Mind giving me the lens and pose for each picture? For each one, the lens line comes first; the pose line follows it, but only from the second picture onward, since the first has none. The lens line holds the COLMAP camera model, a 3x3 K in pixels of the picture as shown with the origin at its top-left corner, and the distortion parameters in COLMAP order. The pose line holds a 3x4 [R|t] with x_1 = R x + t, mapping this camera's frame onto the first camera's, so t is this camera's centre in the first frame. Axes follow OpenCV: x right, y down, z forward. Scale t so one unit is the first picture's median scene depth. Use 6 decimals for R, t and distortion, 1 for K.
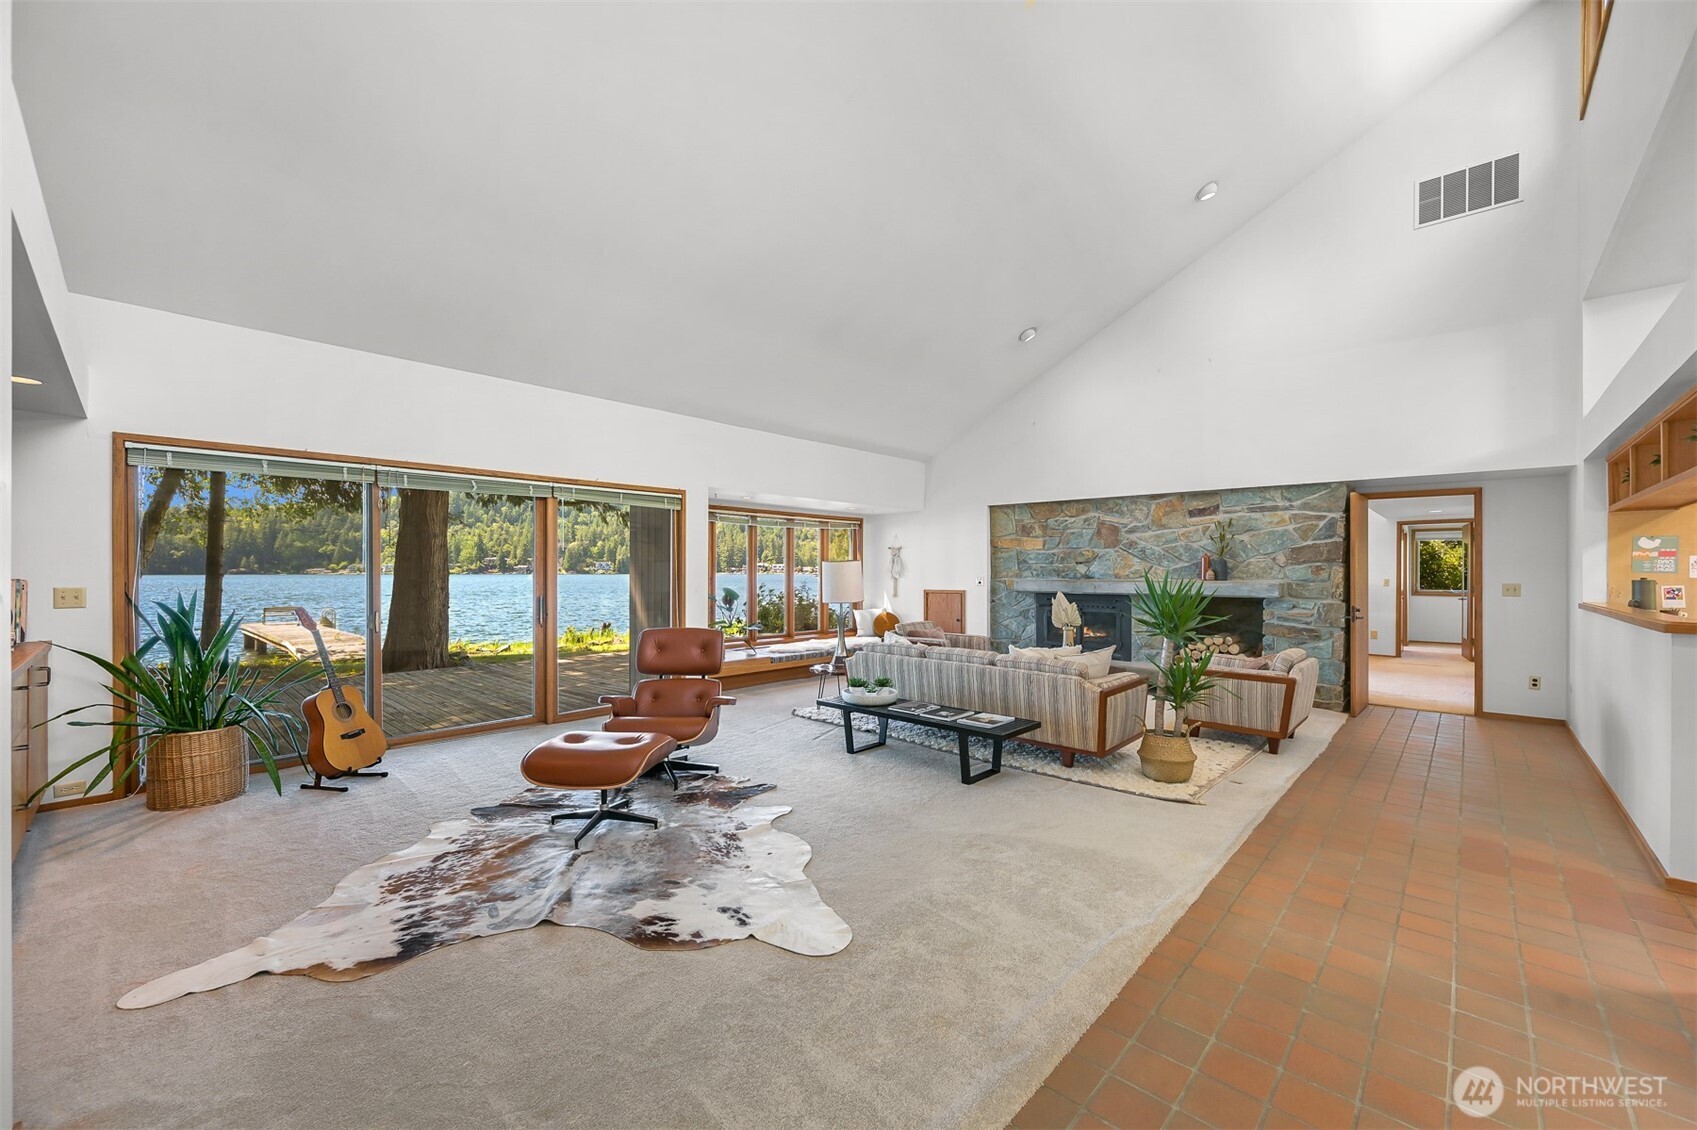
lens RADIAL K [[662.5, 0, 855.7], [0, 662.5, 570.8], [0, 0, 1]] dist [-0.000136, -0.000403]
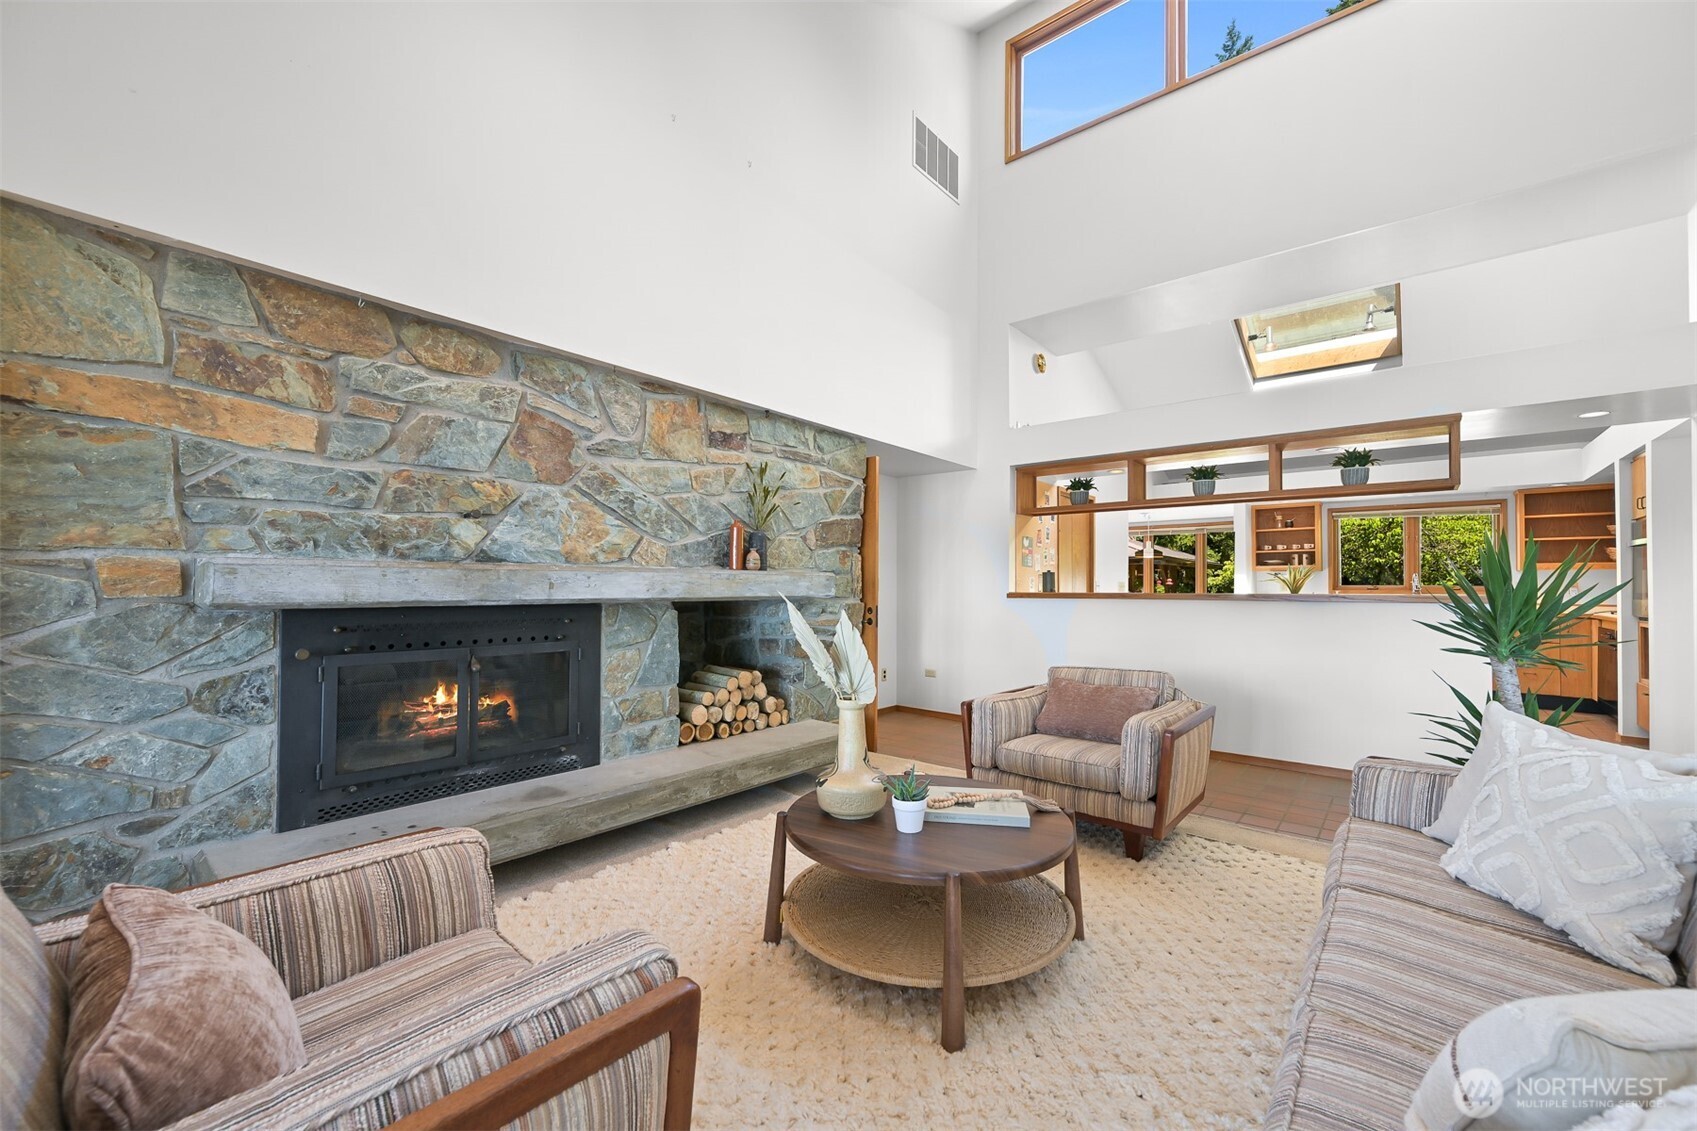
lens RADIAL K [[683.0, 0, 852.5], [0, 683.0, 576.3], [0, 0, 1]] dist [0.001261, 0.000211]
pose [[-0.059908, 0.012589, 0.998125, -0.026775], [-0.006901, 0.999891, -0.013026, 0.028980], [-0.998180, -0.007668, -0.059814, 1.054698]]
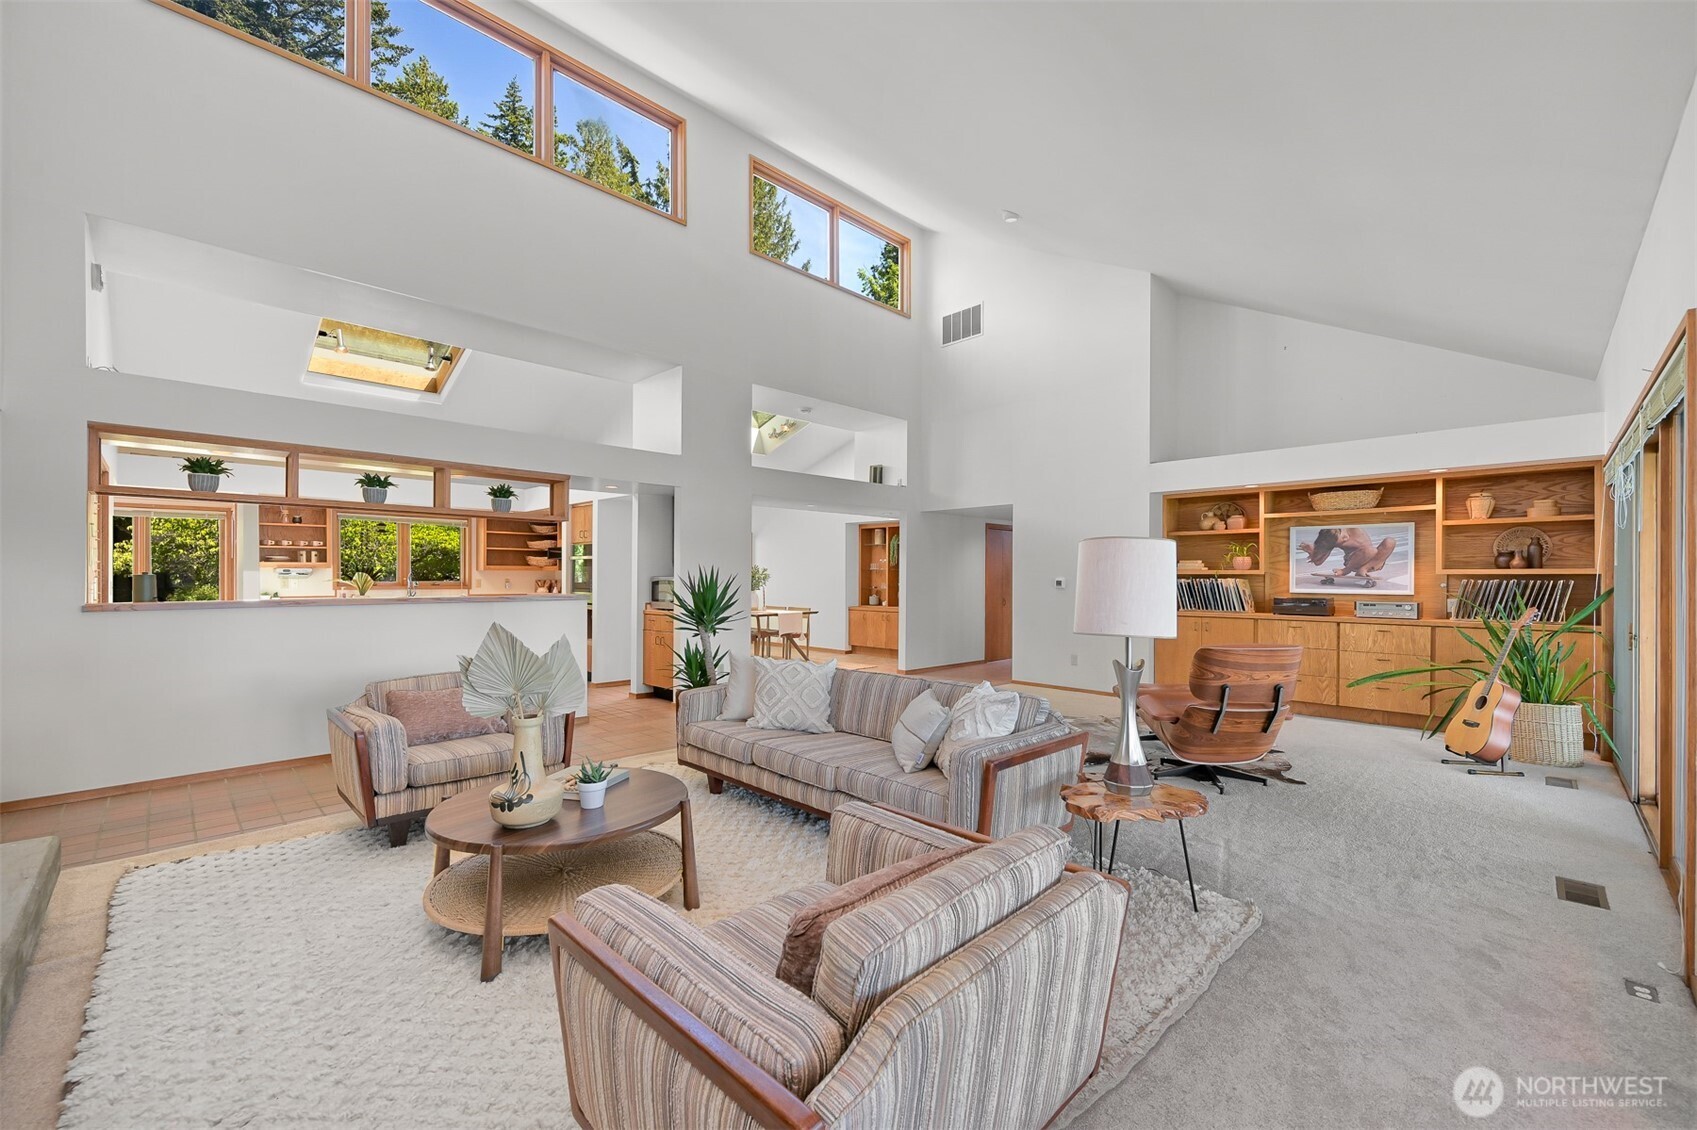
lens RADIAL K [[711.1, 0, 854.2], [0, 711.1, 577.1], [0, 0, 1]] dist [0.016245, 0.000084]
pose [[-0.999114, -0.005089, 0.041781, 0.129660], [-0.005072, 0.999987, 0.000496, 0.007159], [-0.041783, 0.000284, -0.999127, 1.448950]]
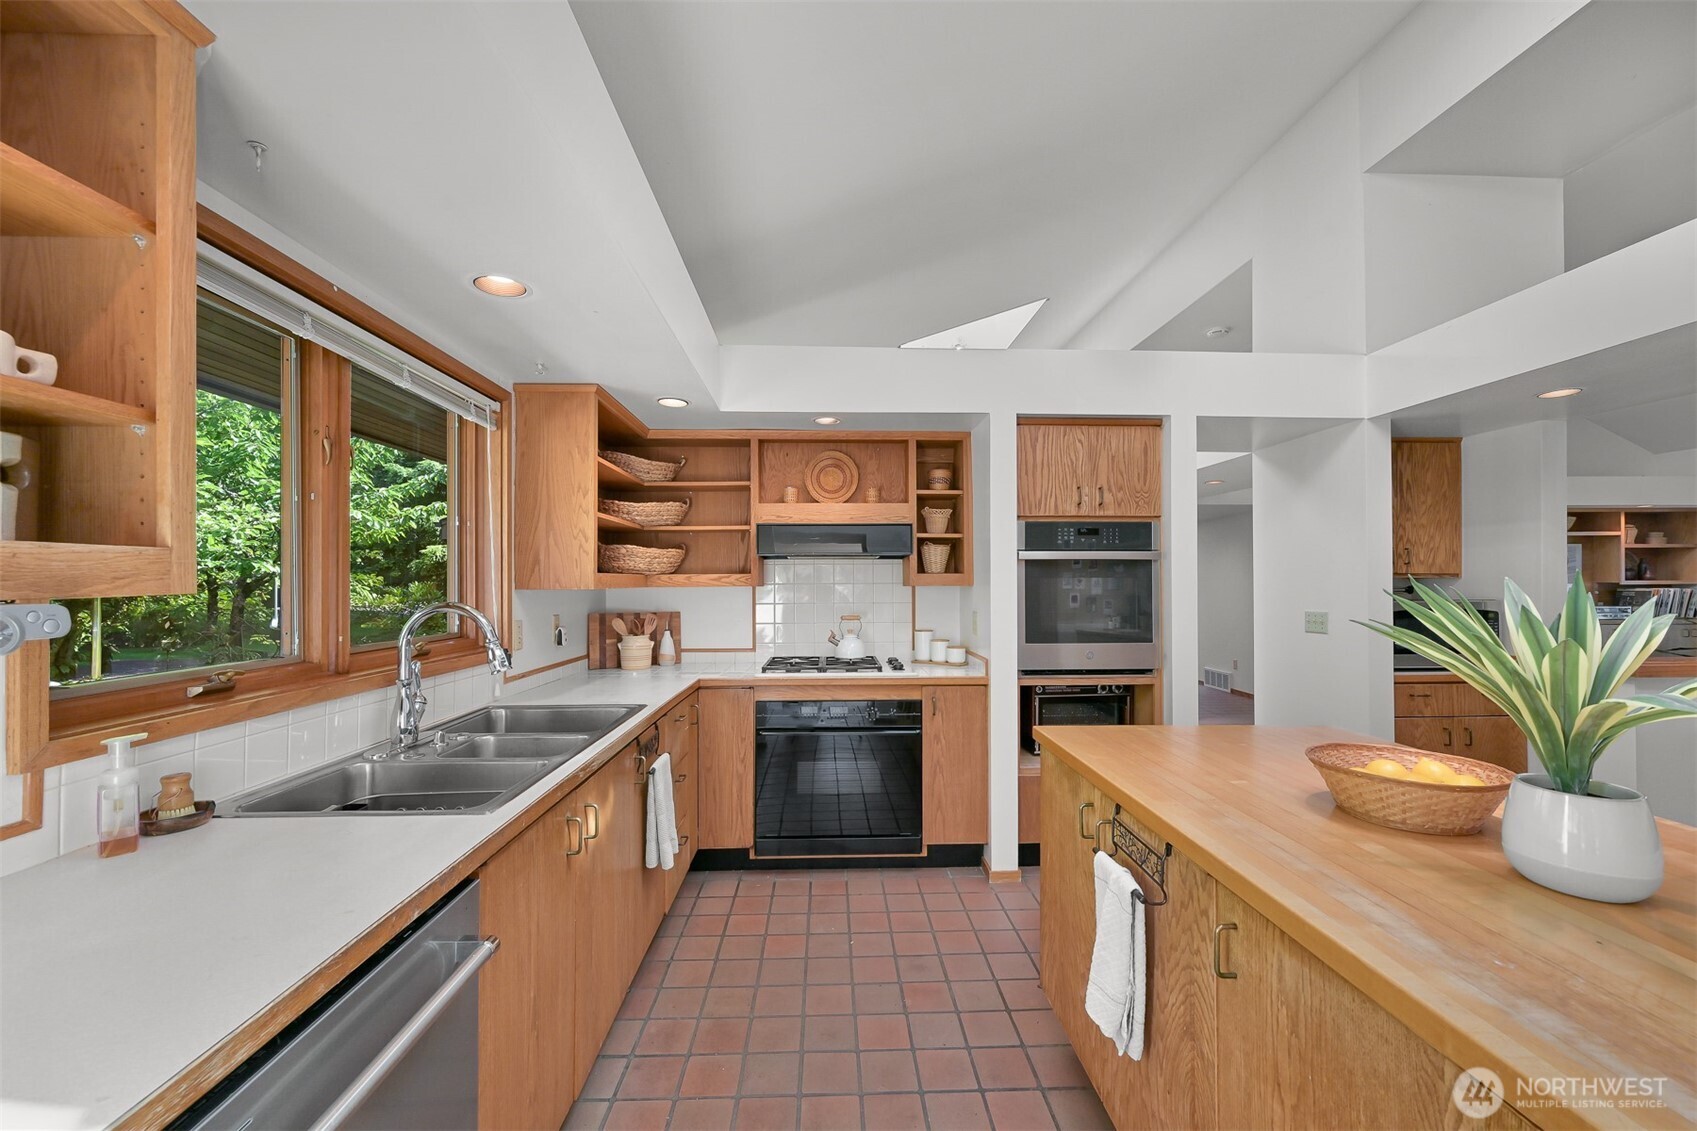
lens RADIAL K [[669.6, 0, 849.8], [0, 669.6, 574.5], [0, 0, 1]] dist [0.001017, 0.000071]
pose [[-0.704134, -0.006025, -0.710041, 1.207730], [0.002007, 0.999943, -0.010476, -0.007652], [0.710064, -0.008801, -0.704082, 0.311599]]
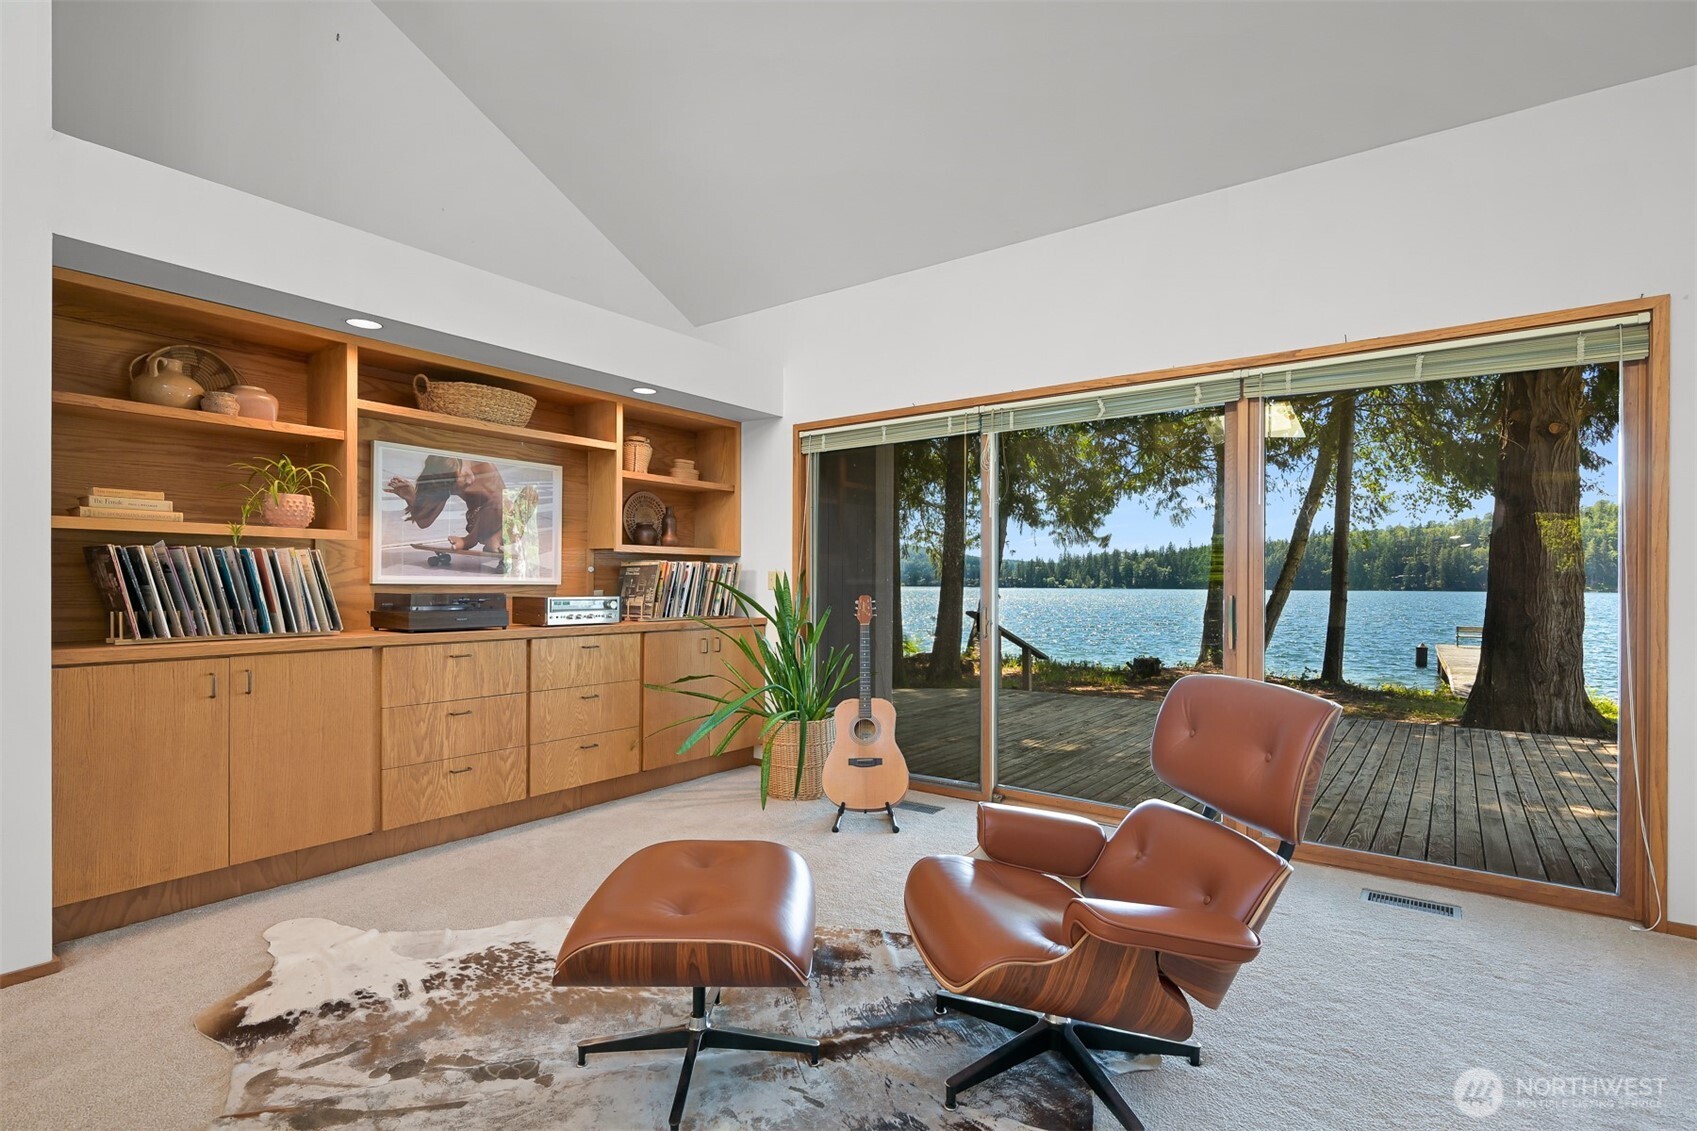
lens RADIAL K [[808.3, 0, 852.0], [0, 808.3, 586.3], [0, 0, 1]] dist [-0.000545, 0.000149]
pose [[0.110379, 0.003317, -0.993884, 0.106182], [-0.005176, 0.999983, 0.002763, 0.027067], [0.993876, 0.004840, 0.110394, 0.573742]]
